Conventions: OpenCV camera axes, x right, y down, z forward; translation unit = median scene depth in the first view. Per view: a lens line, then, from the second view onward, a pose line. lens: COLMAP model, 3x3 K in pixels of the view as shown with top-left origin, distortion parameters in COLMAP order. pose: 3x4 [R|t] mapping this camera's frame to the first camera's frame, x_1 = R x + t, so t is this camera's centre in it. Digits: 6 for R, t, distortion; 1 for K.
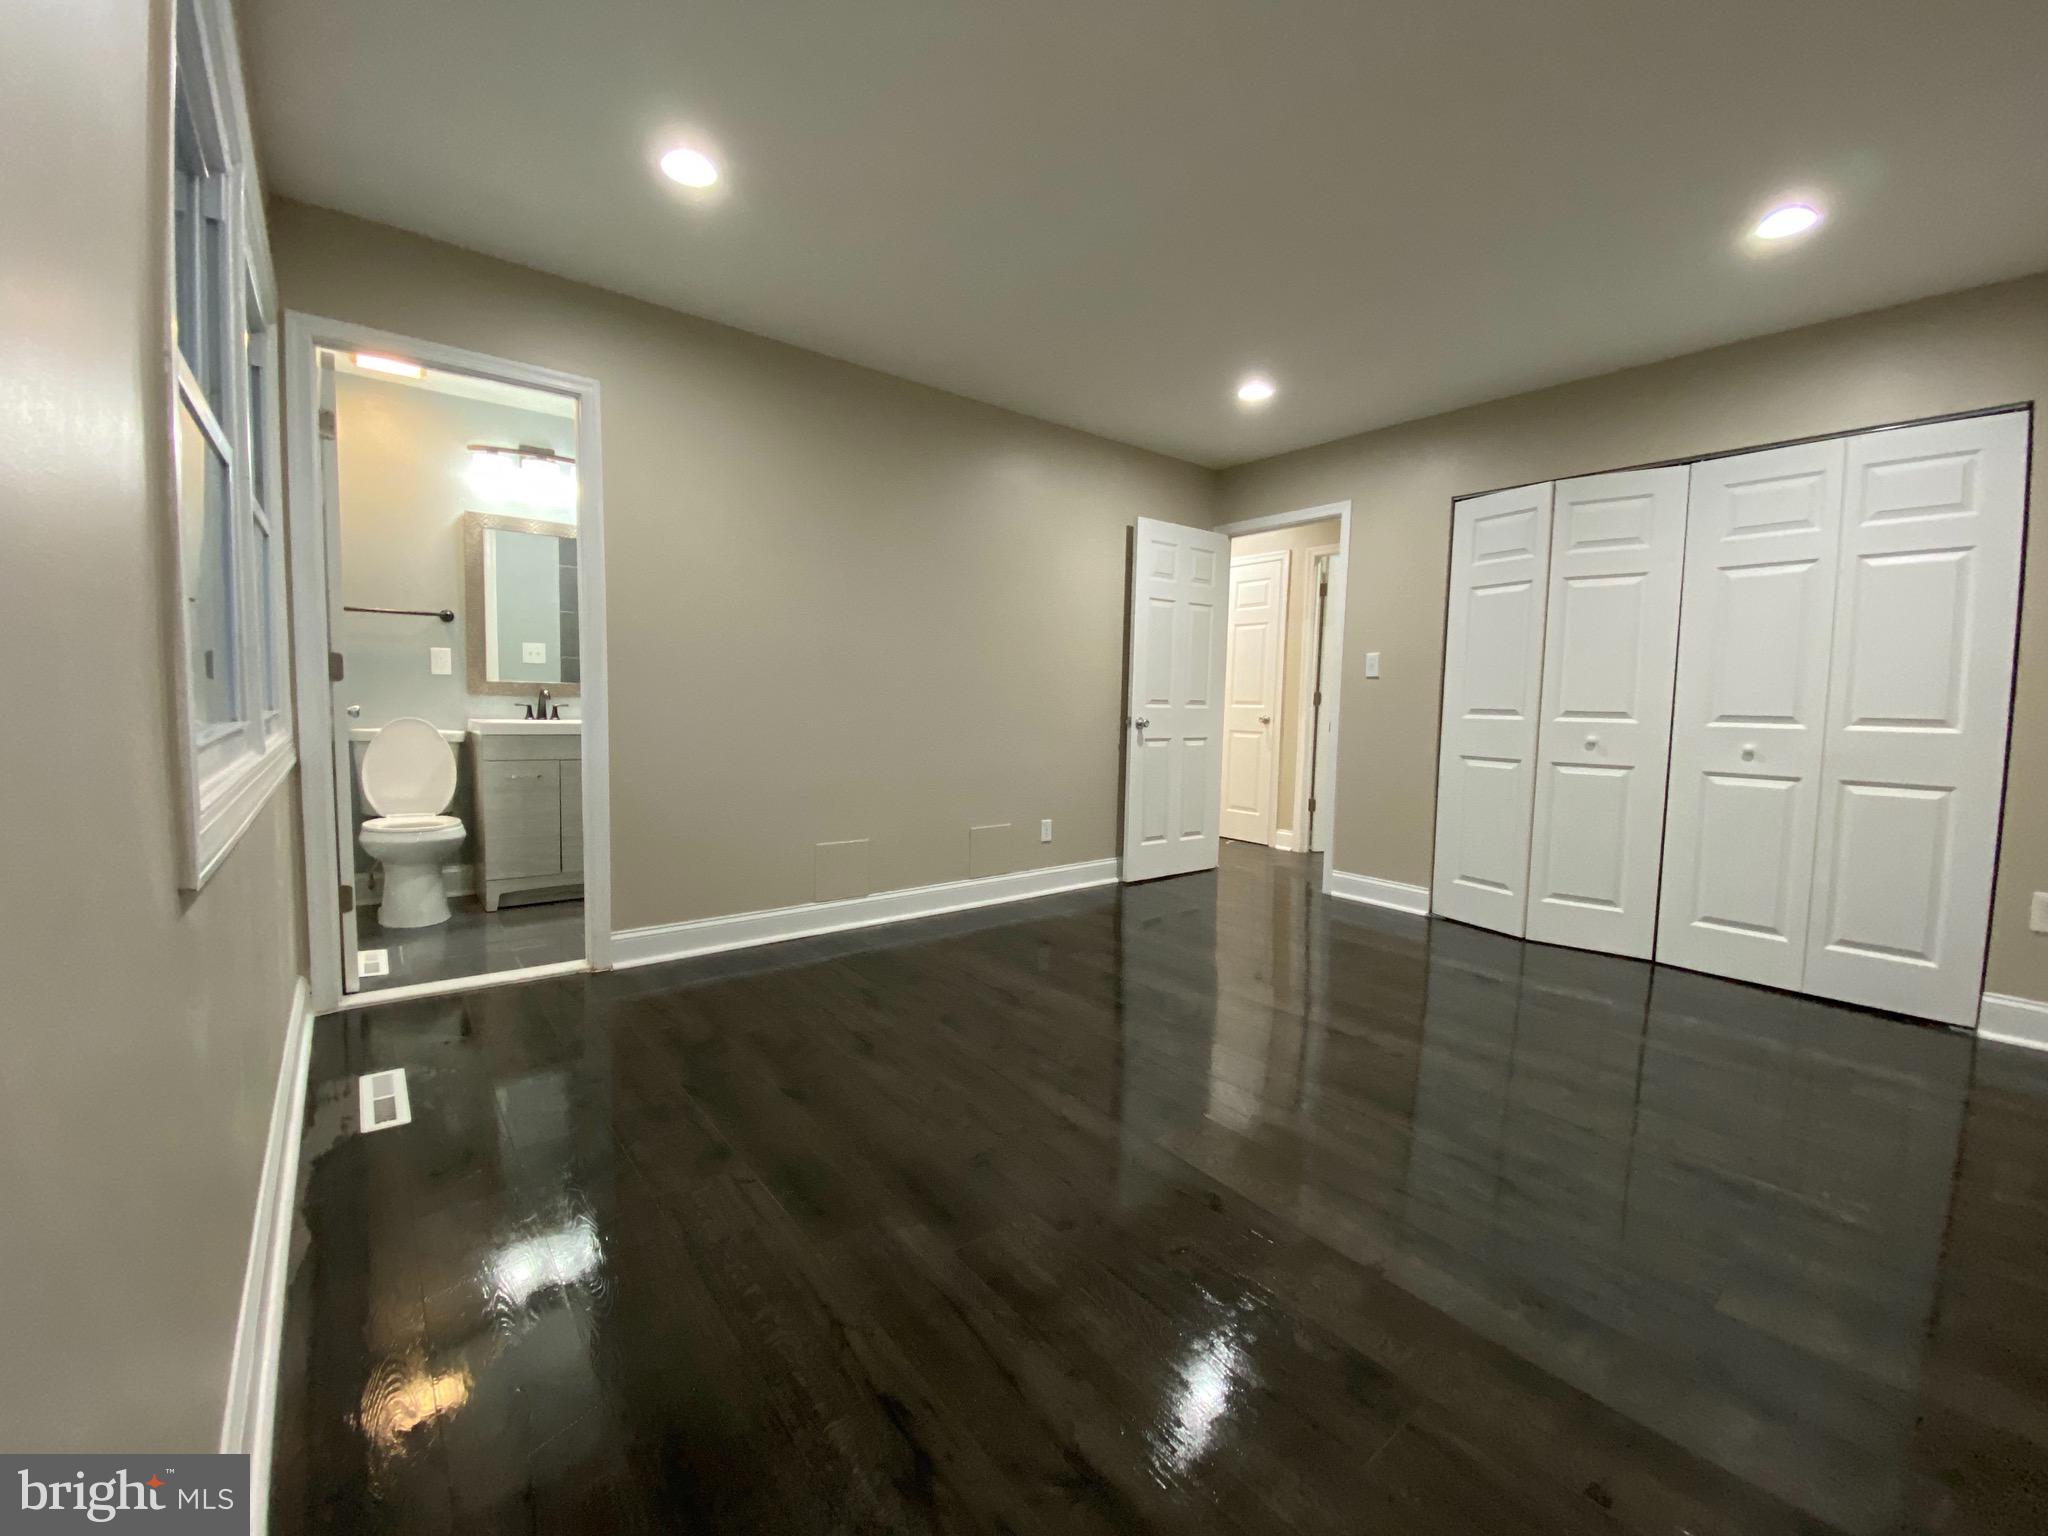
lens RADIAL K [[812.7, 0, 1019.9], [0, 812.7, 762.0], [0, 0, 1]] dist [0.007472, -0.013231]
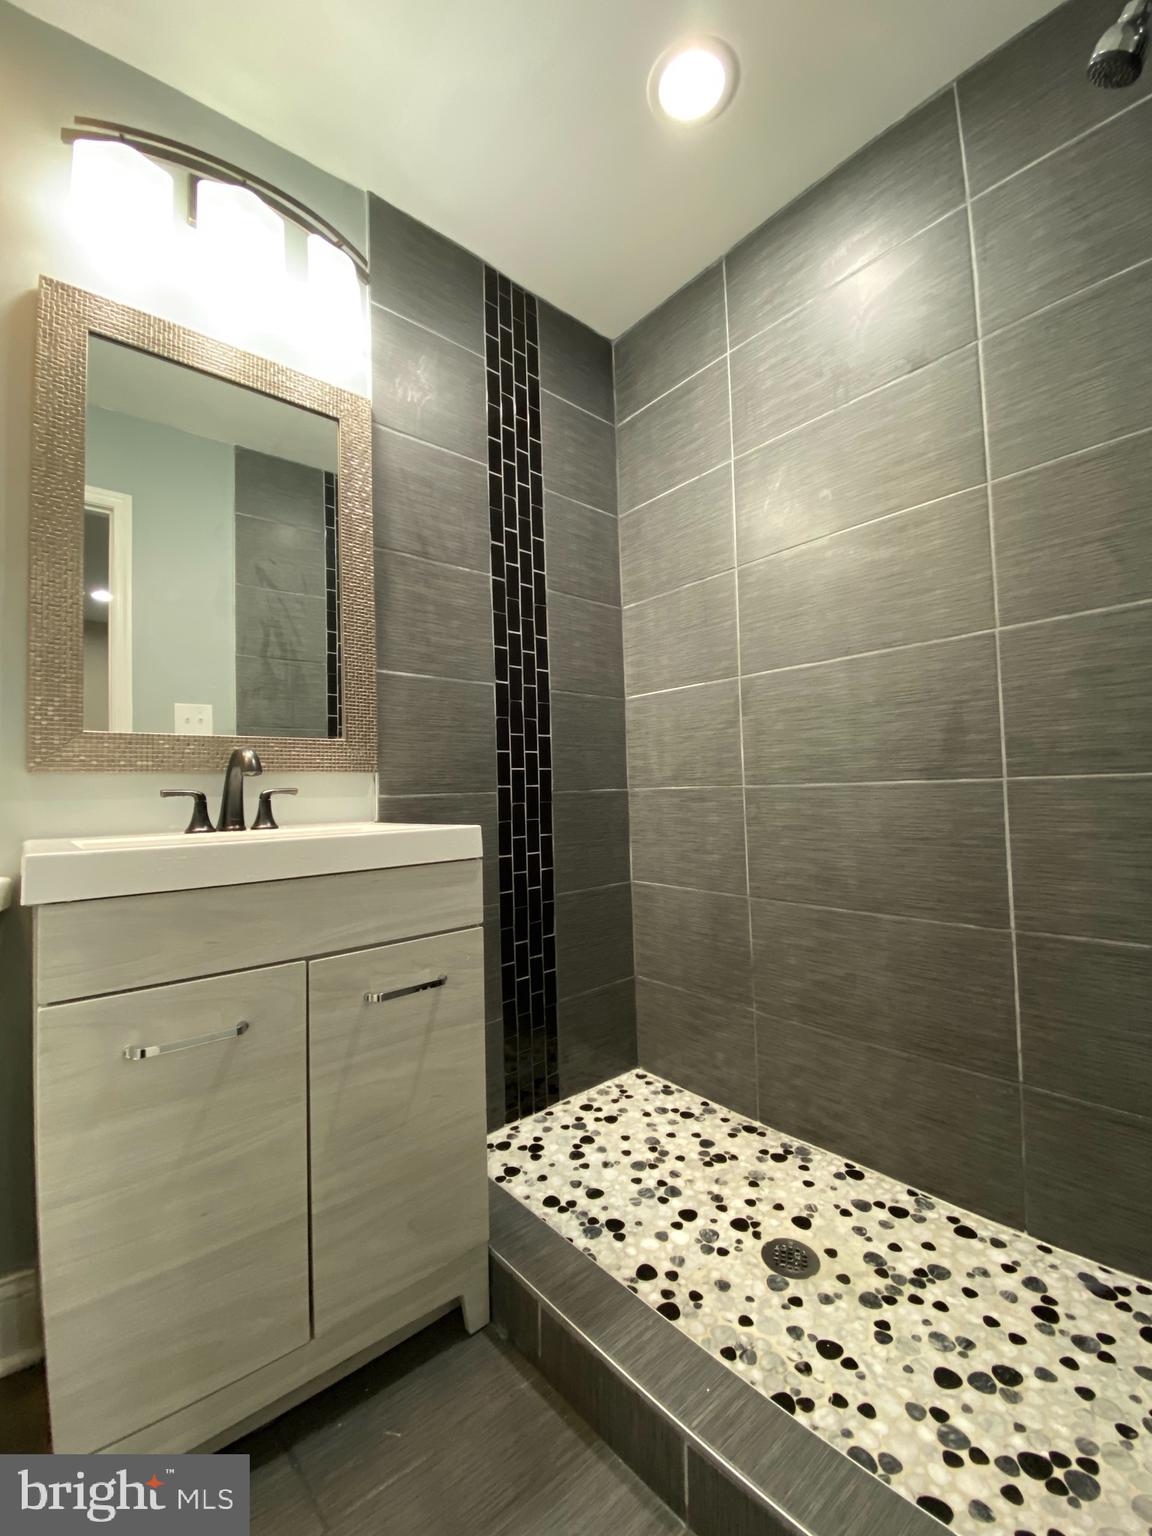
lens RADIAL K [[609.5, 0, 570.5], [0, 609.5, 763.3], [0, 0, 1]] dist [0.007472, -0.013231]
pose [[0.997194, -0.058500, 0.046705, -0.461137], [0.063989, 0.989926, -0.126301, -0.038717], [-0.038846, 0.128935, 0.990892, 0.739000]]
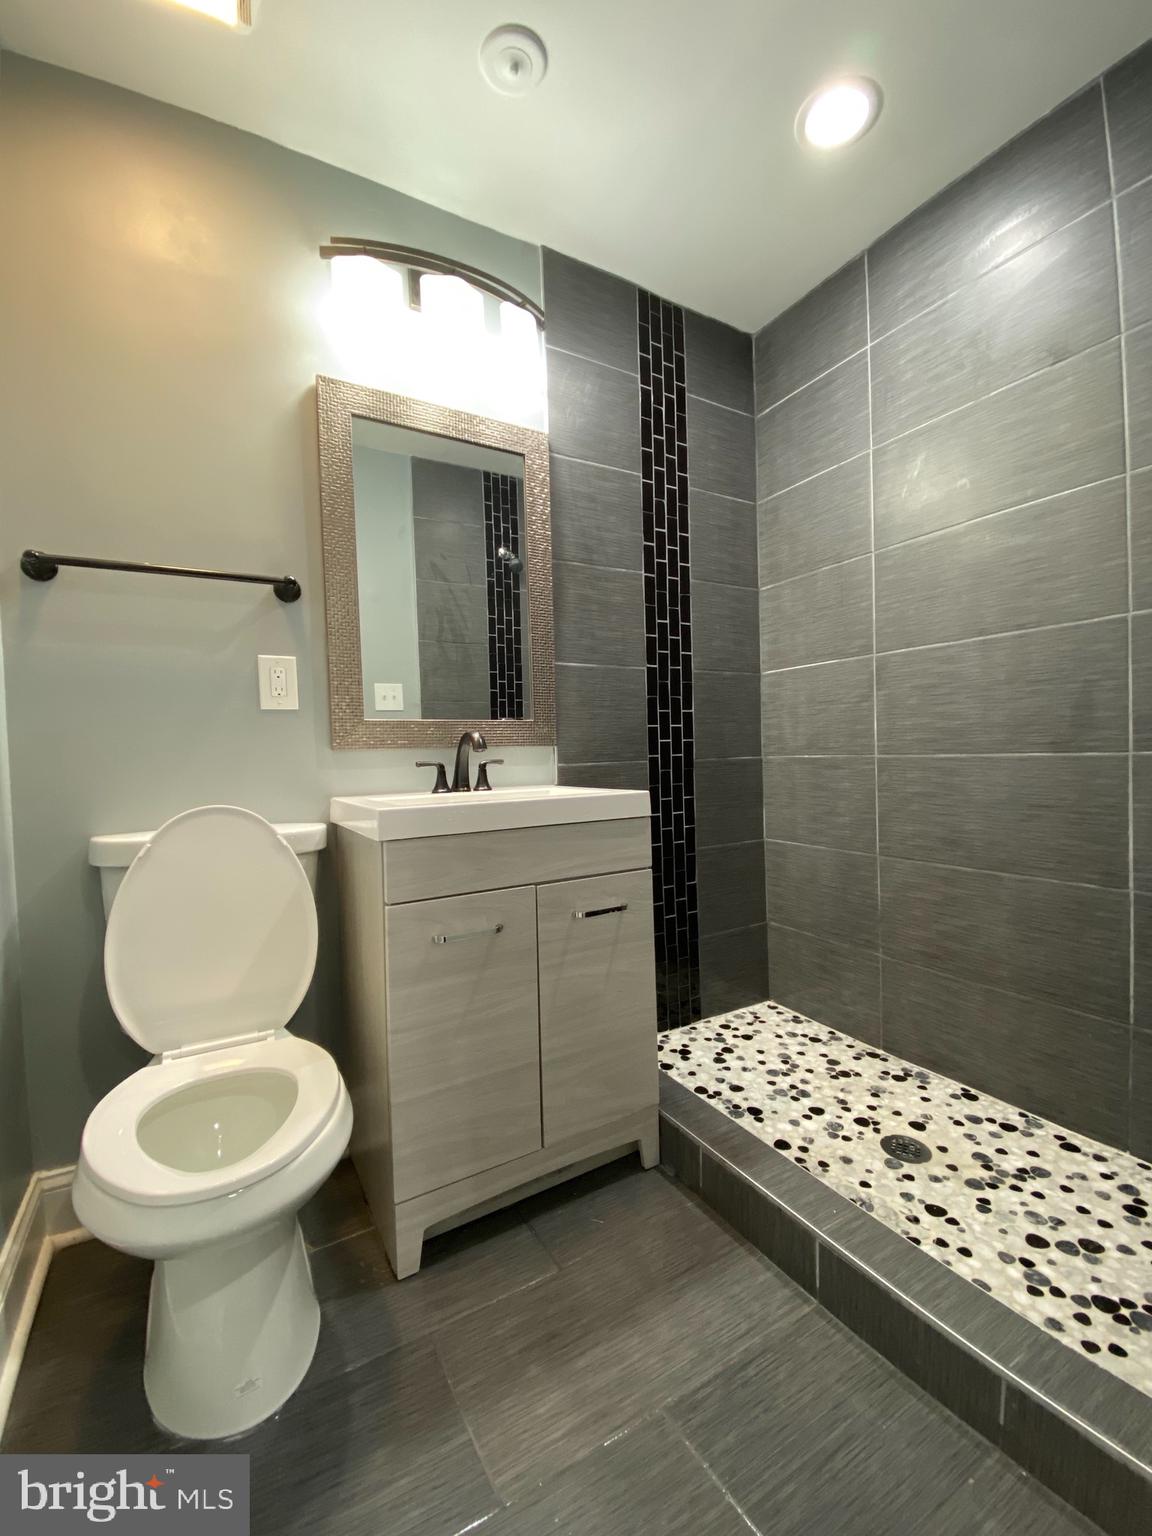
lens RADIAL K [[609.5, 0, 576.2], [0, 609.5, 761.6], [0, 0, 1]] dist [0.007472, -0.013231]
pose [[0.988805, -0.056941, -0.137920, -0.484298], [0.047544, 0.996379, -0.070494, -0.042273], [0.141434, 0.063147, 0.987932, 0.662480]]
